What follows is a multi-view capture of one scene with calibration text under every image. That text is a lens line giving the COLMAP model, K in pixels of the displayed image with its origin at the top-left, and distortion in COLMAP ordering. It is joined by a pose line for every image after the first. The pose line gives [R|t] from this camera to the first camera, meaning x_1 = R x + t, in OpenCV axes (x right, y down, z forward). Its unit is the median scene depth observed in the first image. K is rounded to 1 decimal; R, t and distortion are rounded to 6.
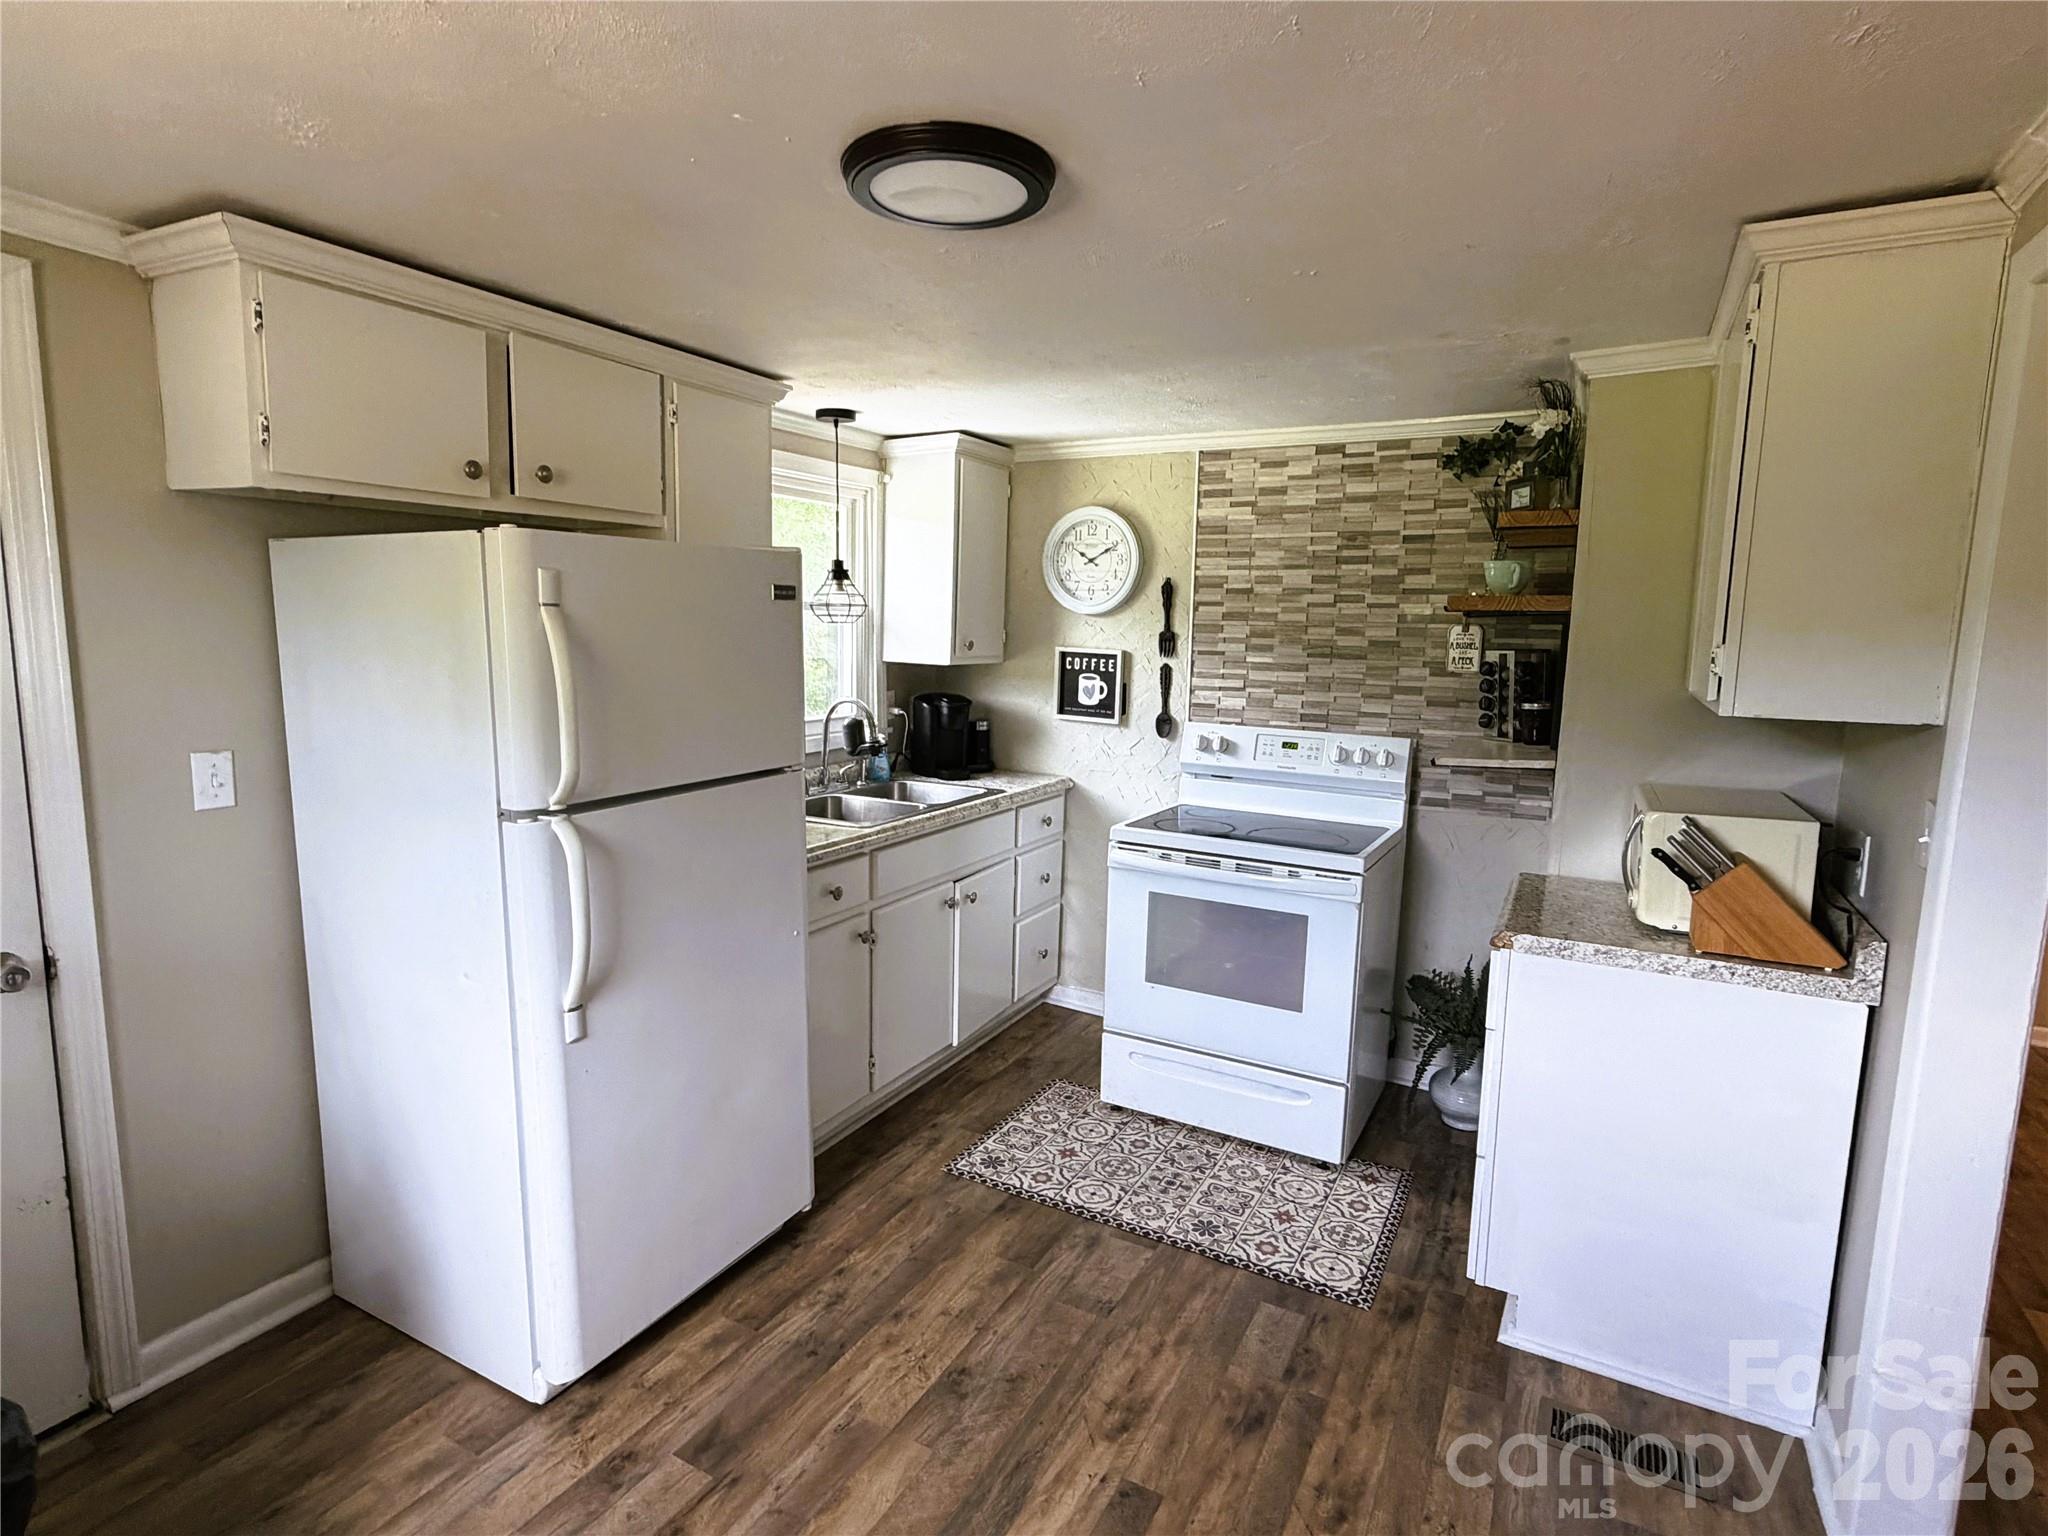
lens RADIAL K [[1038.1, 0, 1019.7], [0, 1038.1, 766.6], [0, 0, 1]] dist [0.002497, 0.000429]
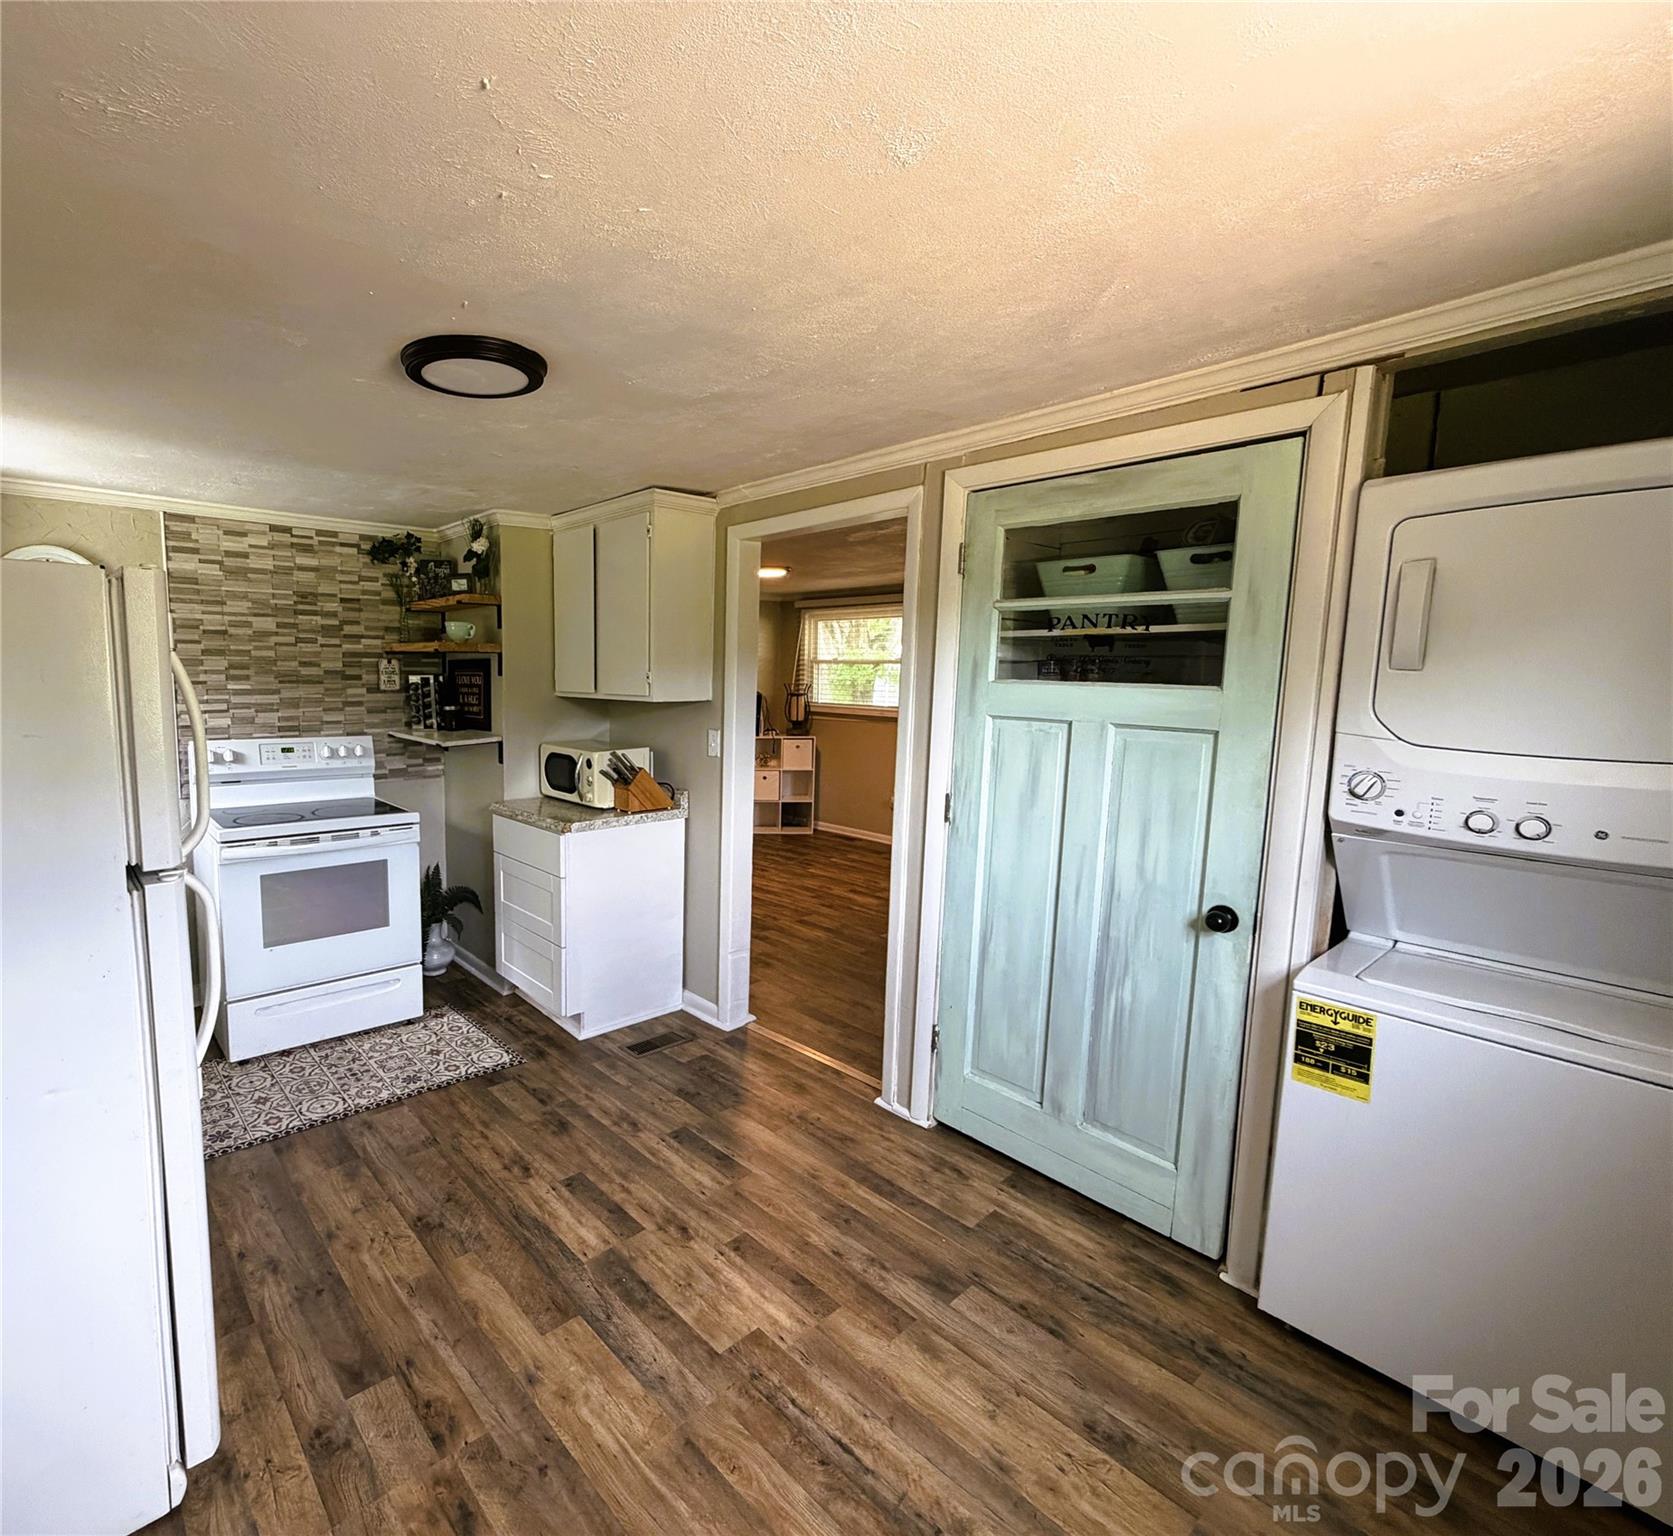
lens RADIAL K [[828.8, 0, 619.2], [0, 828.8, 768.2], [0, 0, 1]] dist [0.000807, 0.001932]
pose [[0.422725, -0.123700, 0.897776, -0.539099], [0.120675, 0.989502, 0.079518, -0.031911], [-0.898188, 0.074725, 0.433215, 0.166791]]
